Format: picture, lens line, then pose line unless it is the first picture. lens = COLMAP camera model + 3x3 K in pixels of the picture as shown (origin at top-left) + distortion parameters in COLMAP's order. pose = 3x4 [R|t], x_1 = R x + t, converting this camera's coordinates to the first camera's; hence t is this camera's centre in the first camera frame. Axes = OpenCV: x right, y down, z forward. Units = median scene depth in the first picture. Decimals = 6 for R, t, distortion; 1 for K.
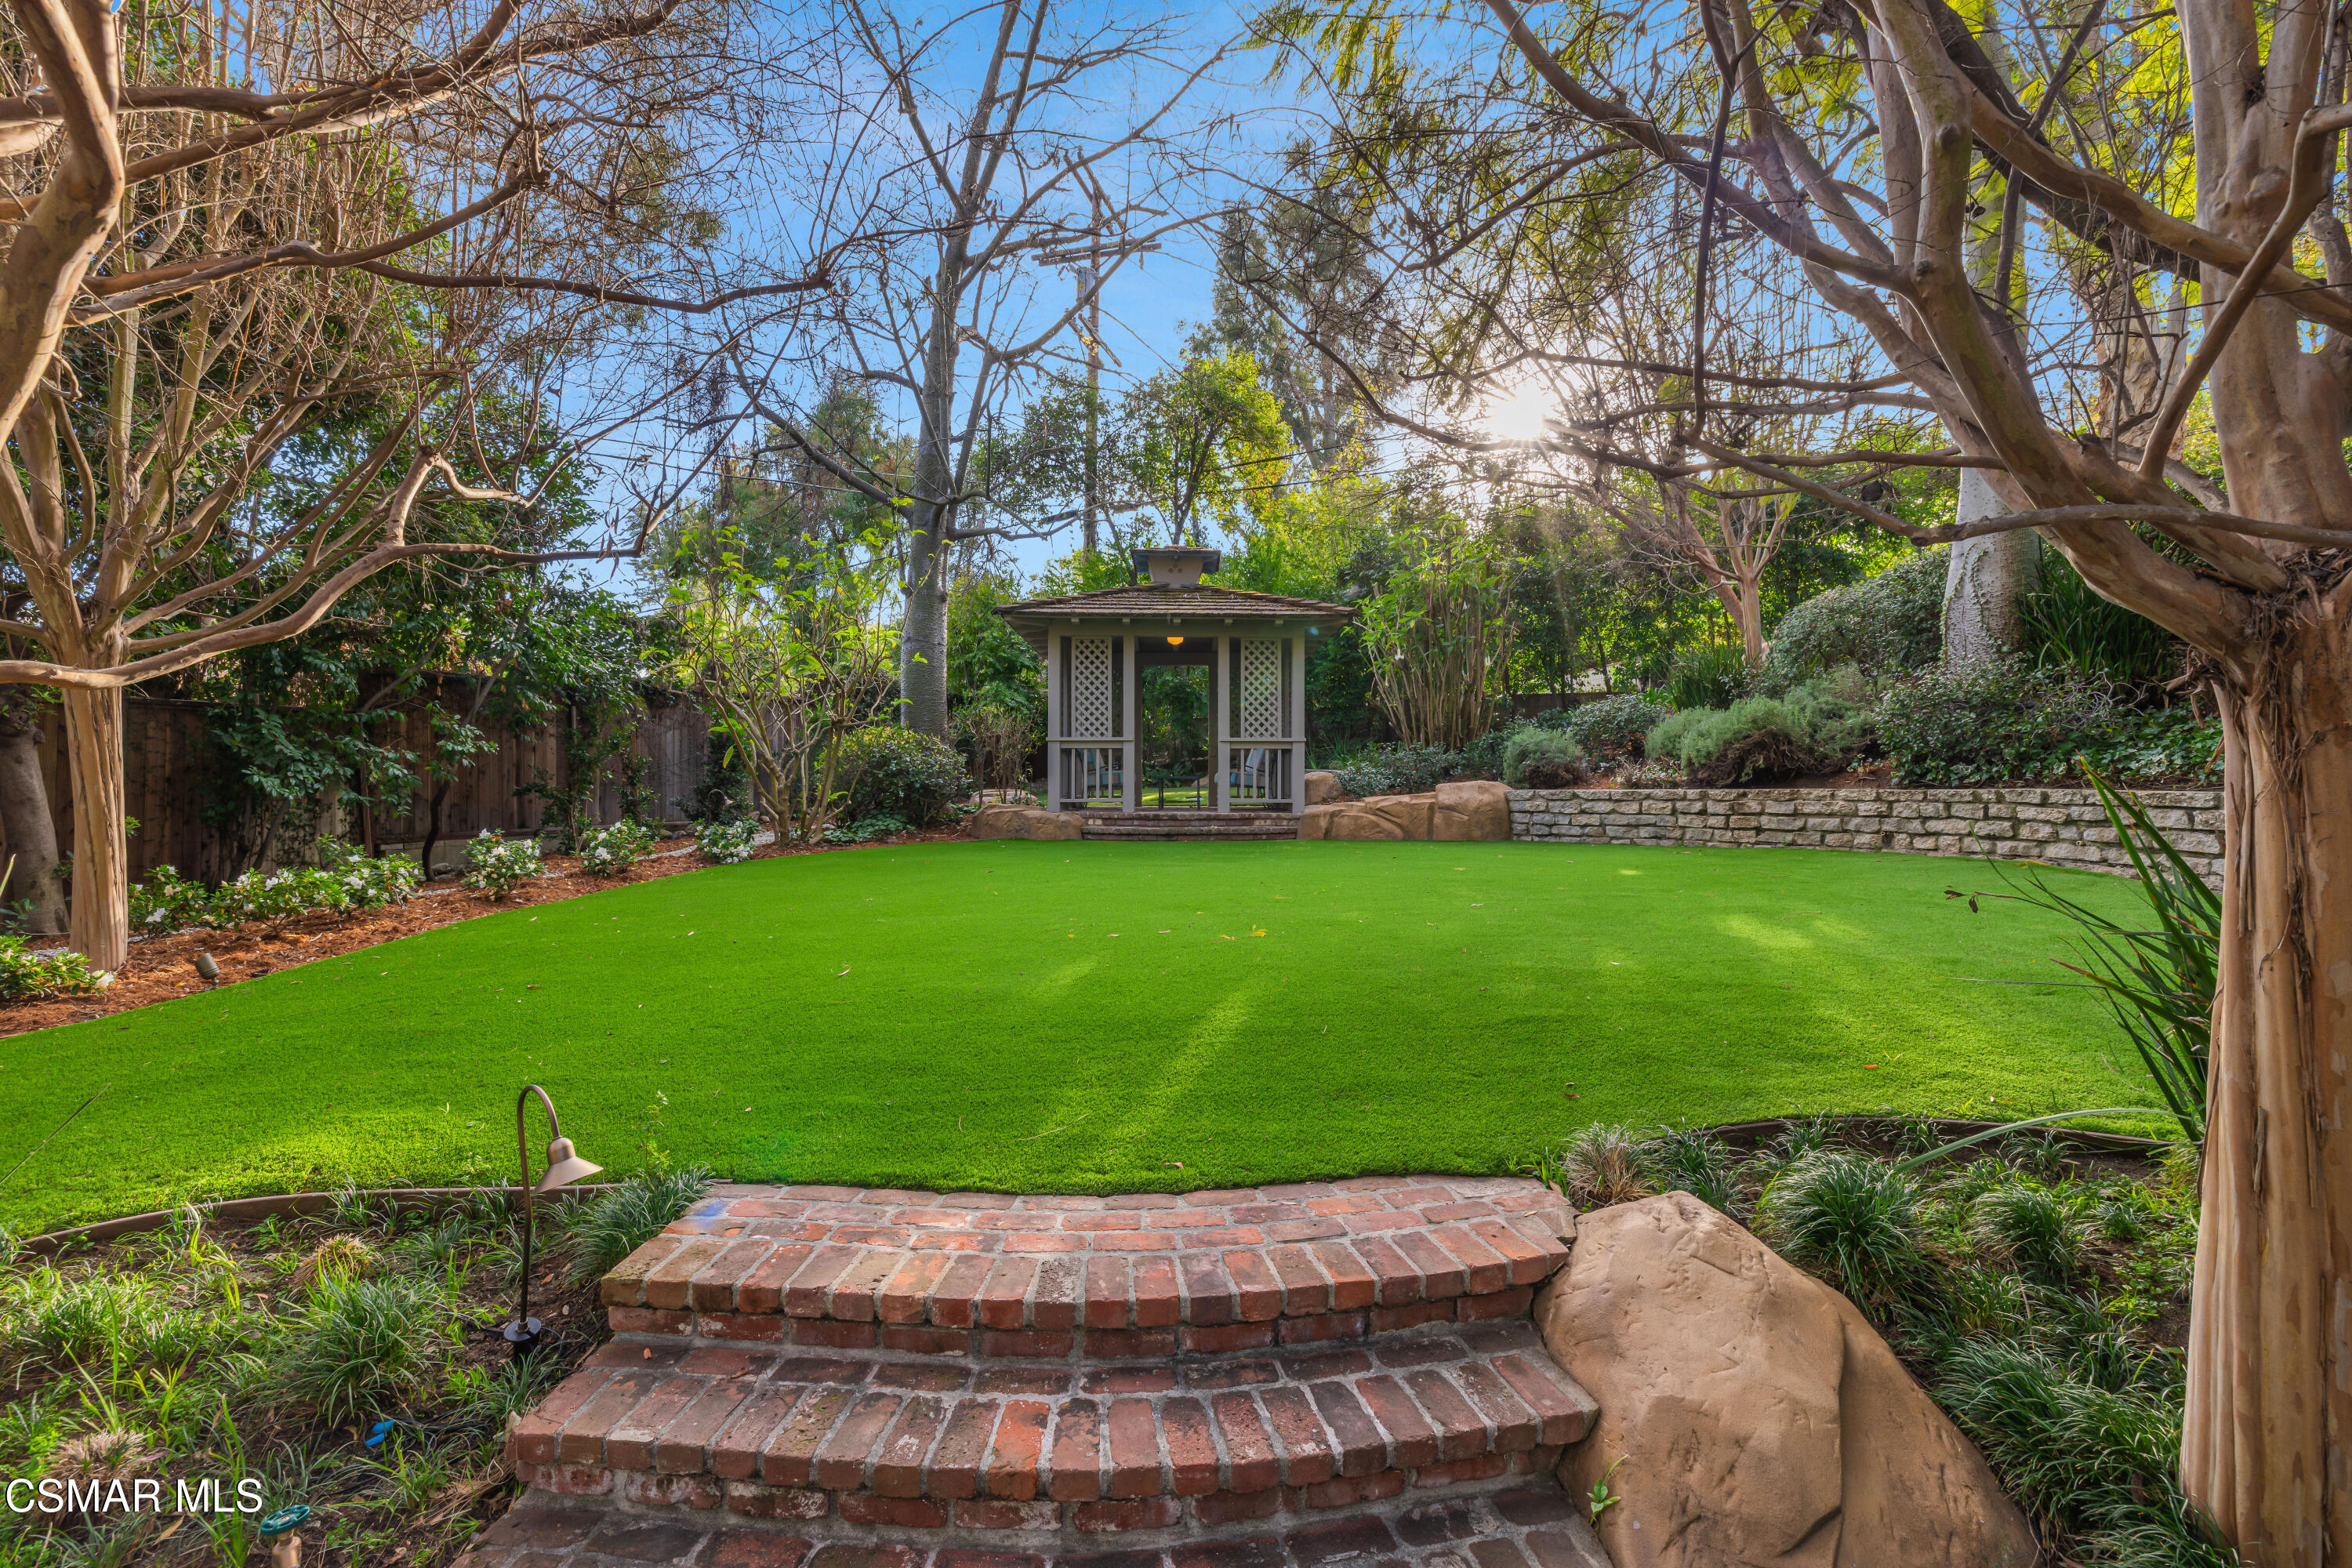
lens RADIAL K [[995.7, 0, 1170.8], [0, 995.7, 782.0], [0, 0, 1]] dist [0.001908, 0.000216]
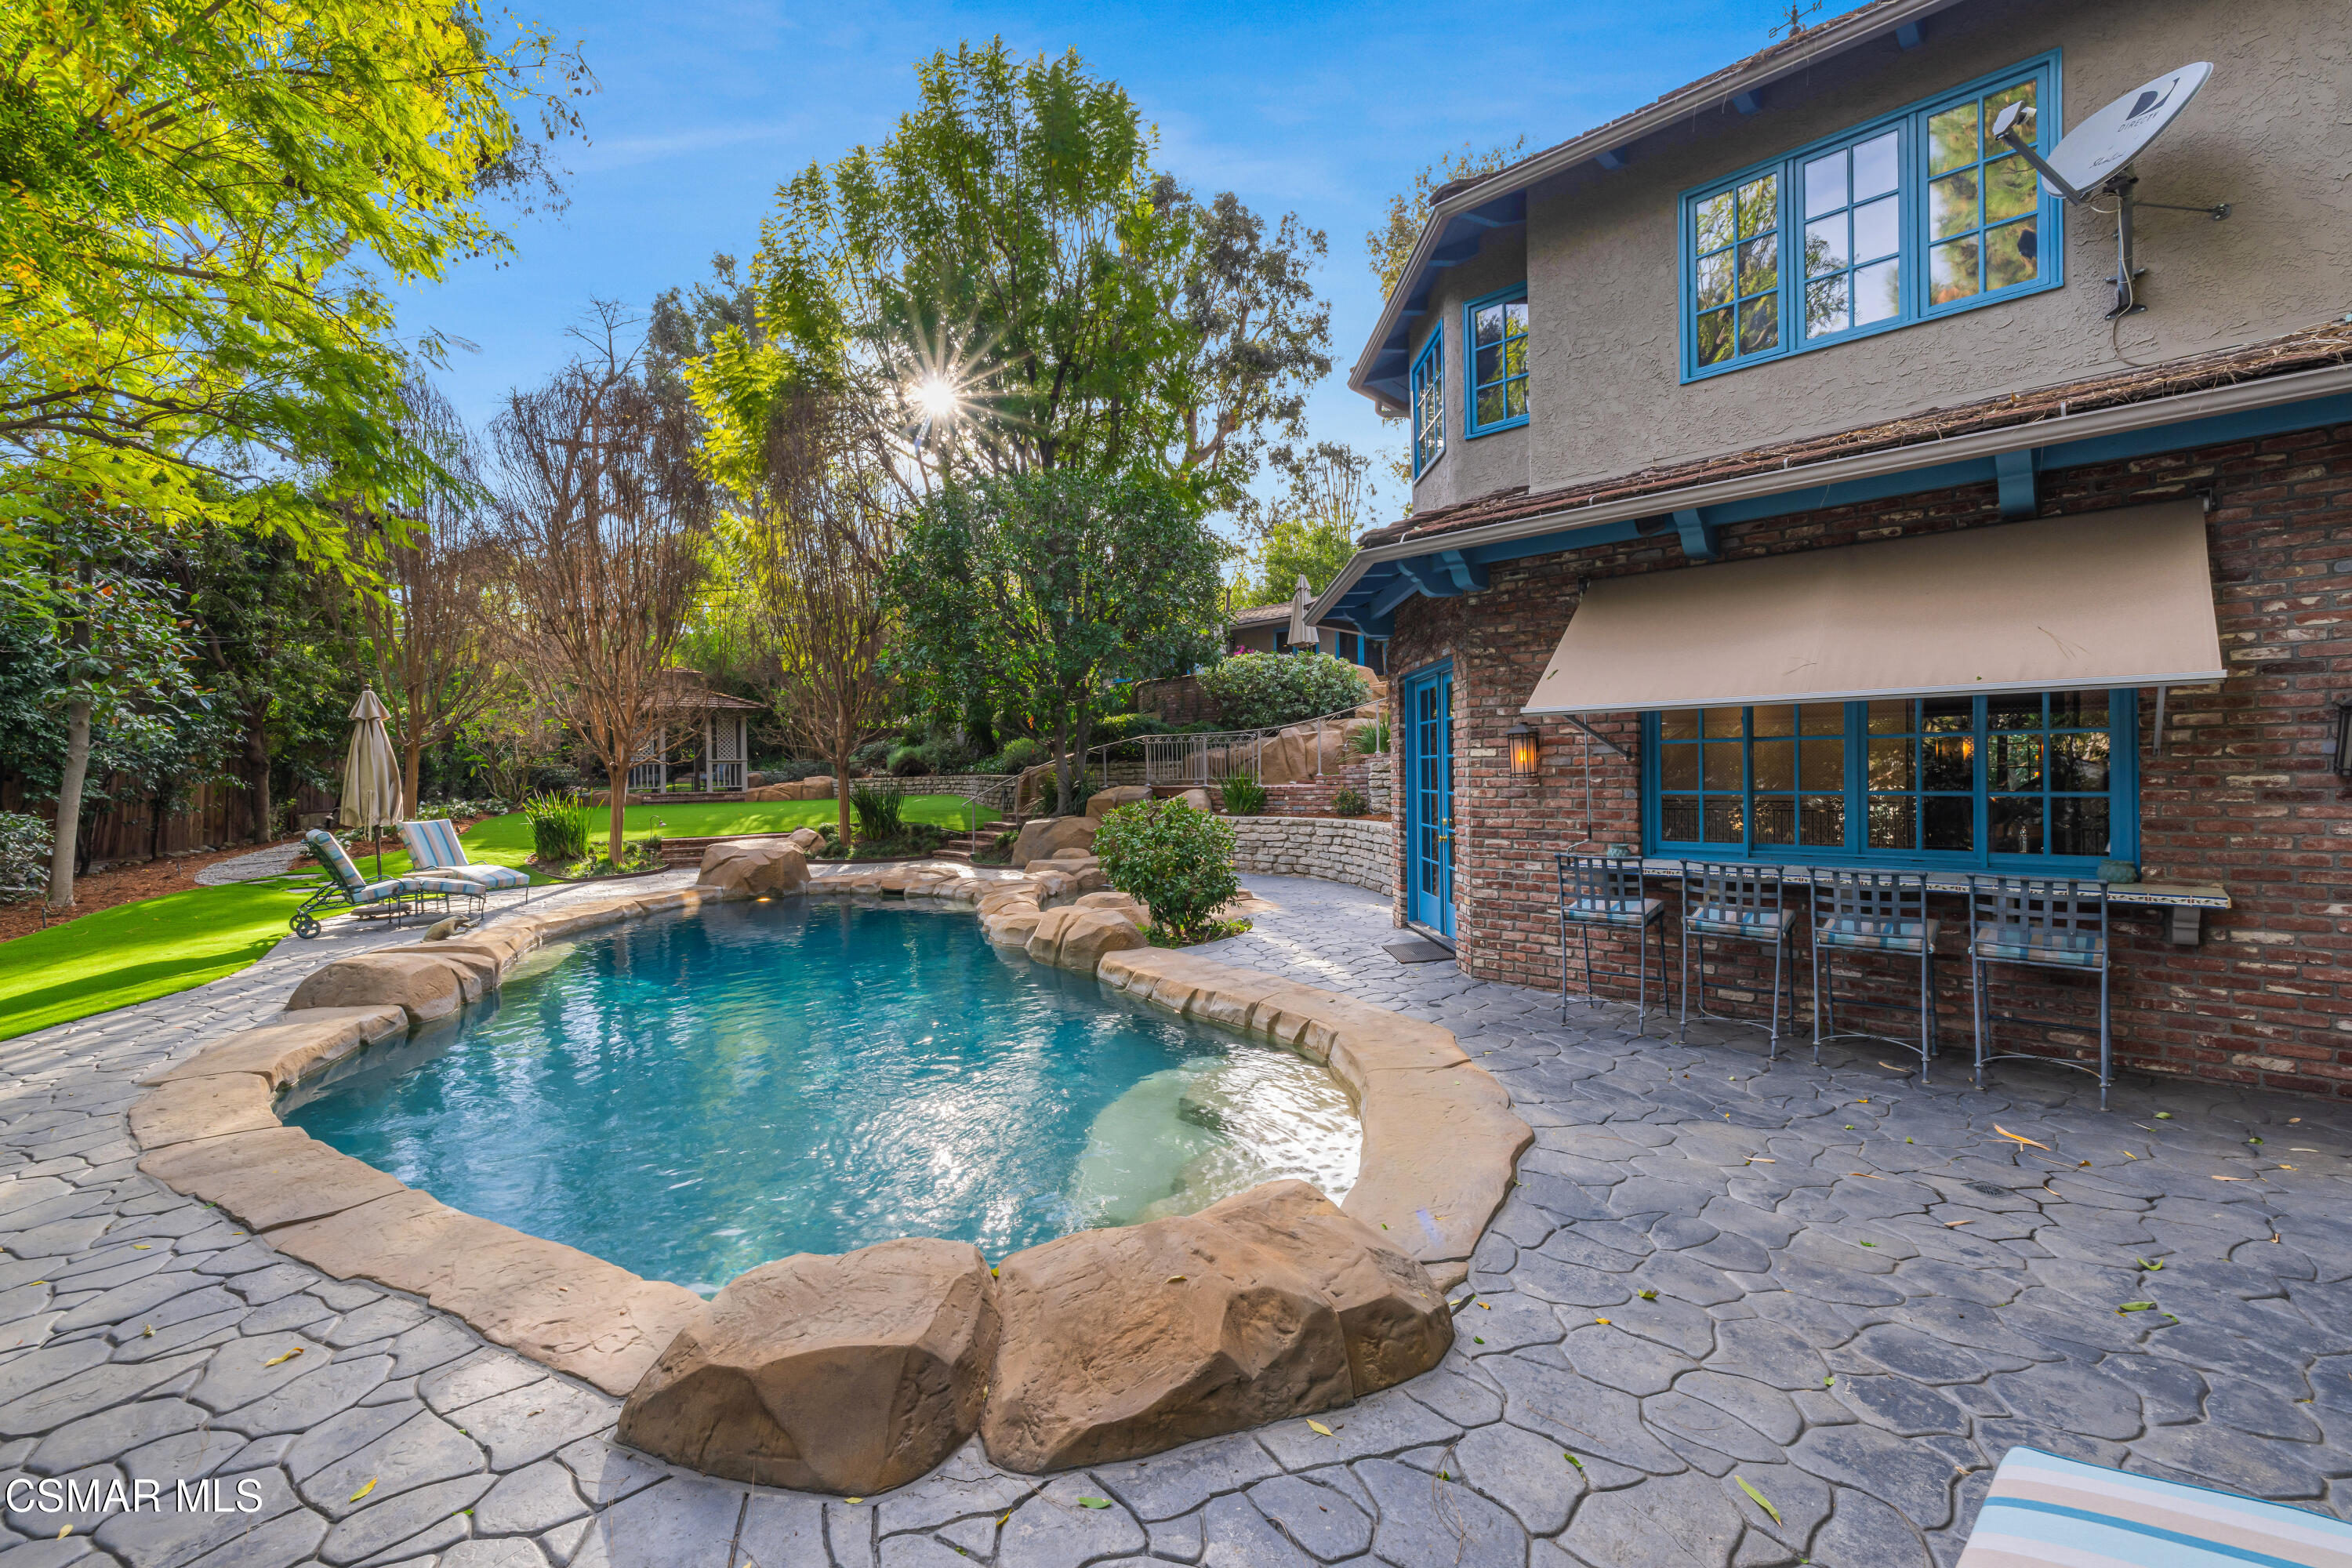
lens RADIAL K [[995.7, 0, 1170.8], [0, 995.7, 782.0], [0, 0, 1]] dist [0.001908, 0.000216]
pose [[0.854156, -0.022856, 0.519515, -0.245345], [0.019106, 0.999738, 0.012570, -0.000943], [-0.519666, -0.000811, 0.854369, -1.602075]]
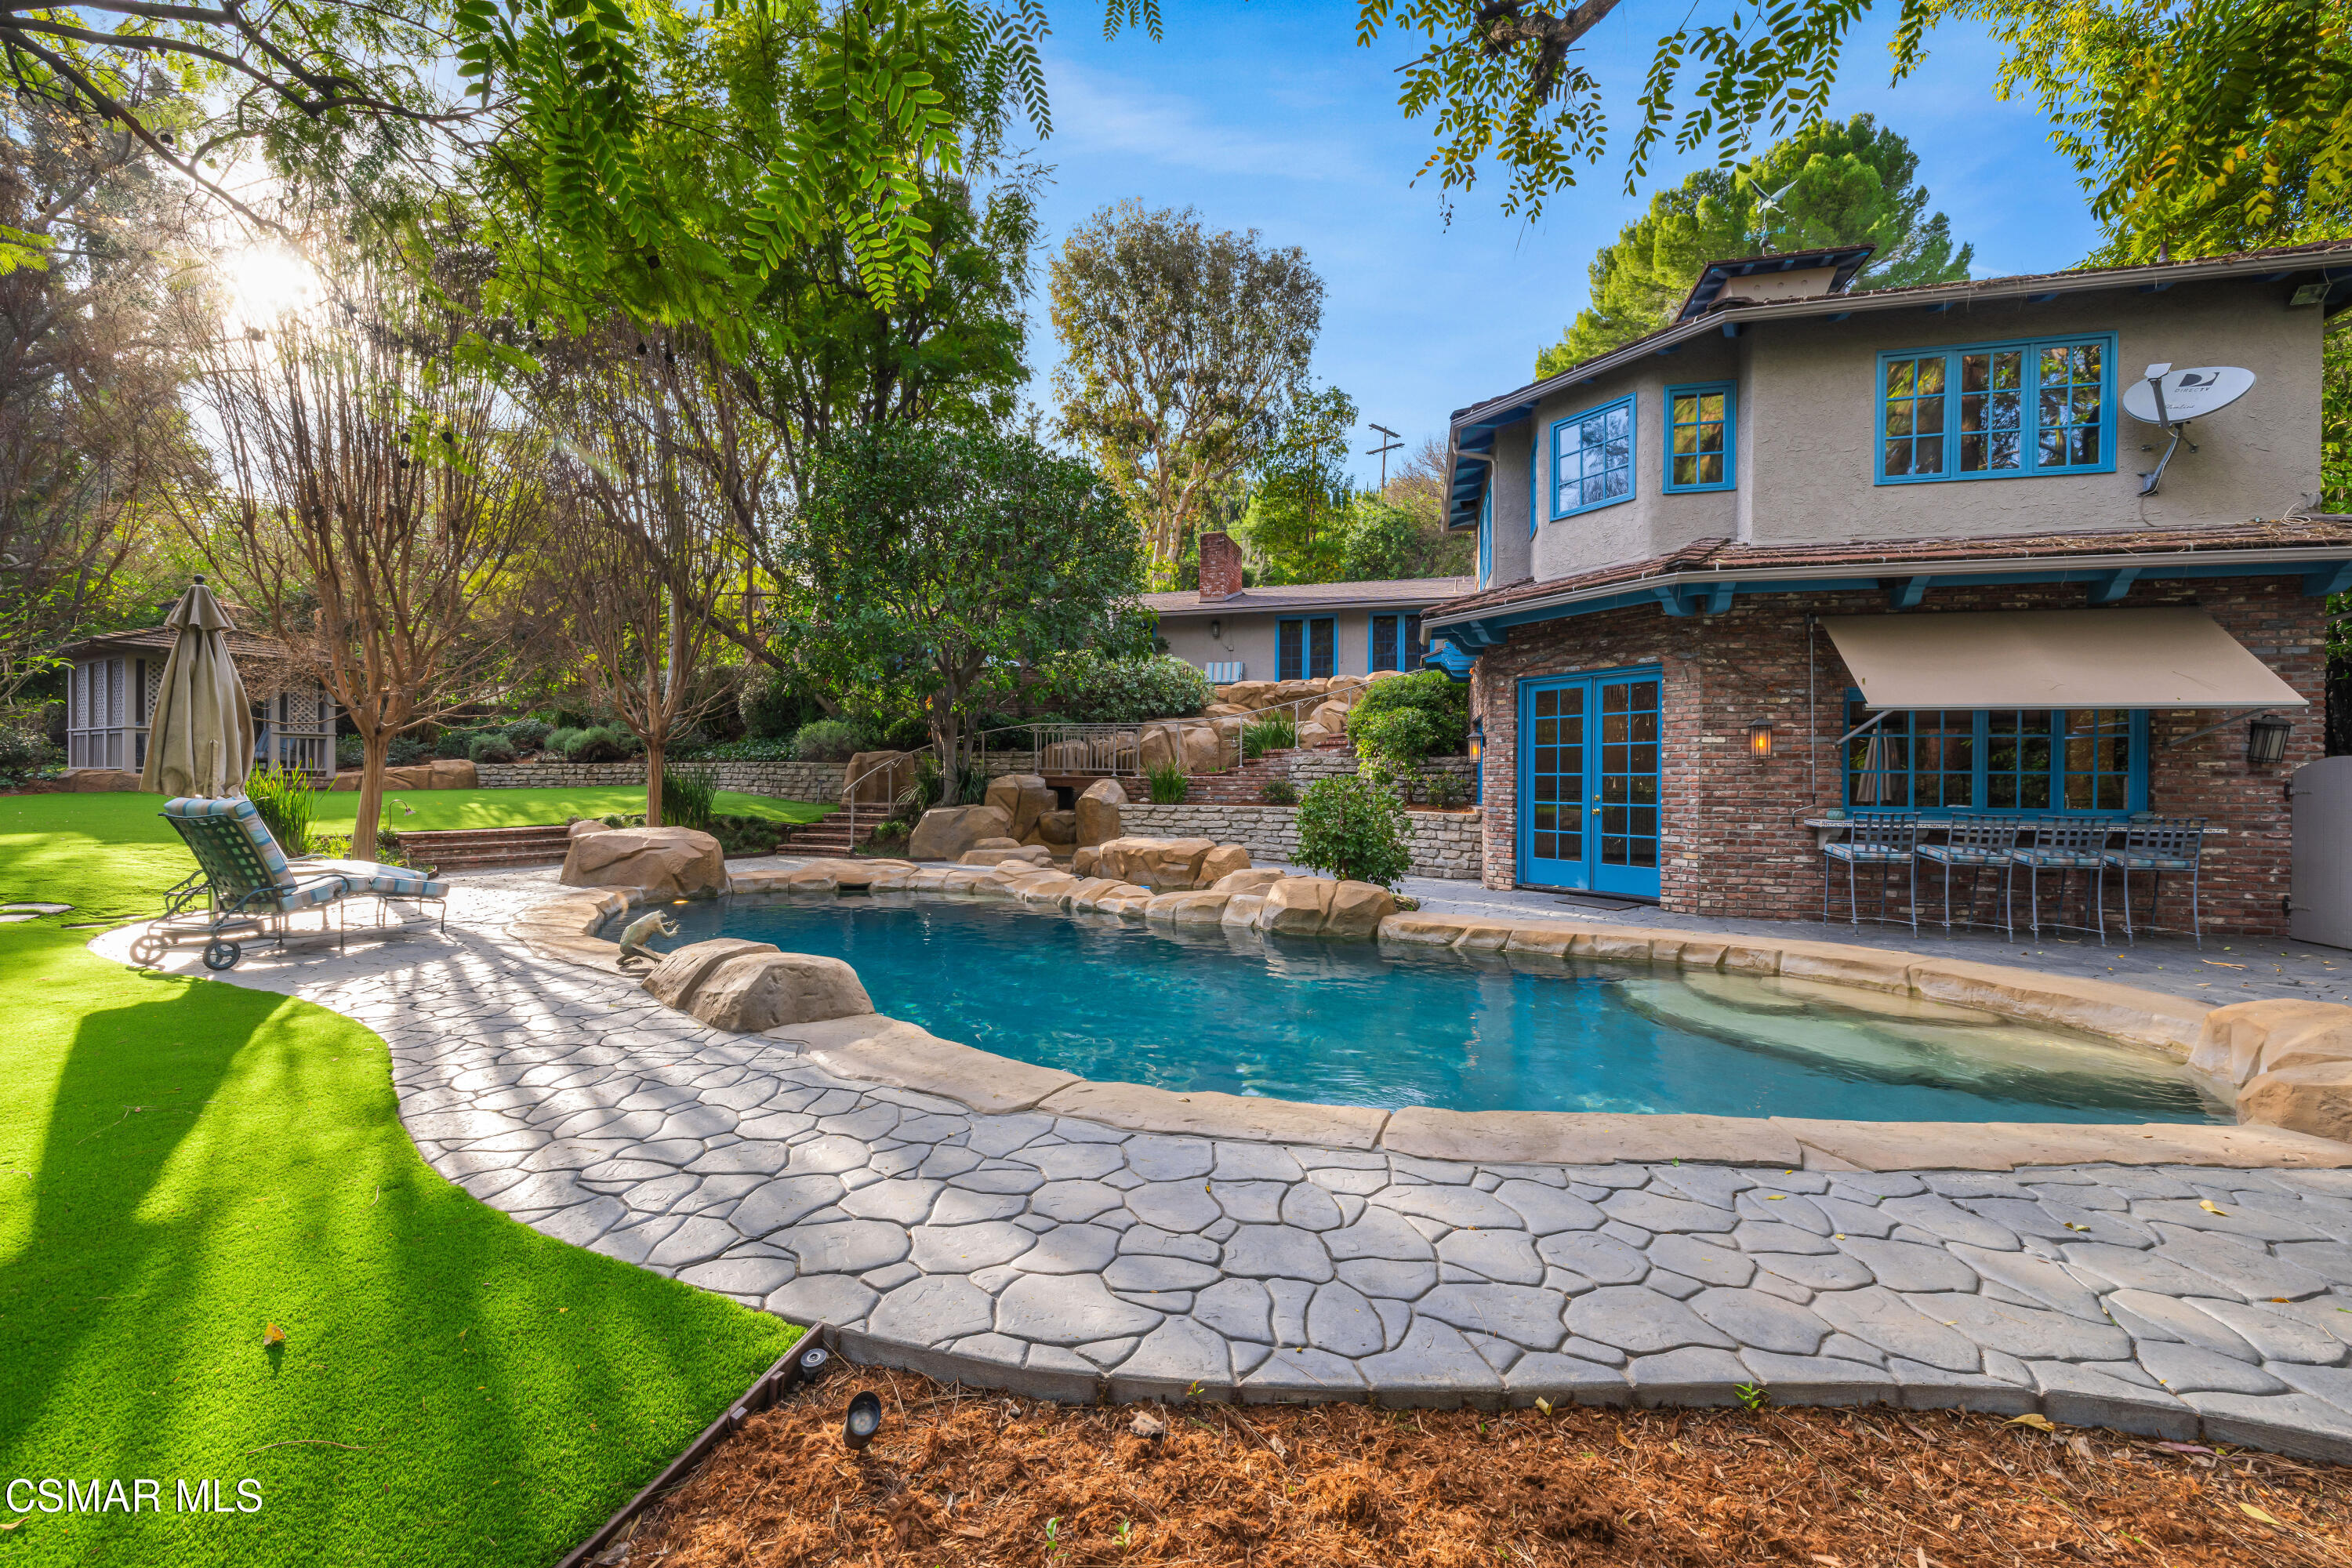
lens RADIAL K [[985.2, 0, 1167.3], [0, 985.2, 782.9], [0, 0, 1]] dist [0.003220, 0.000243]
pose [[0.487861, -0.002670, 0.872917, -0.689749], [-0.005319, 0.999968, 0.006032, 0.026079], [-0.872905, -0.007586, 0.487831, -1.148958]]
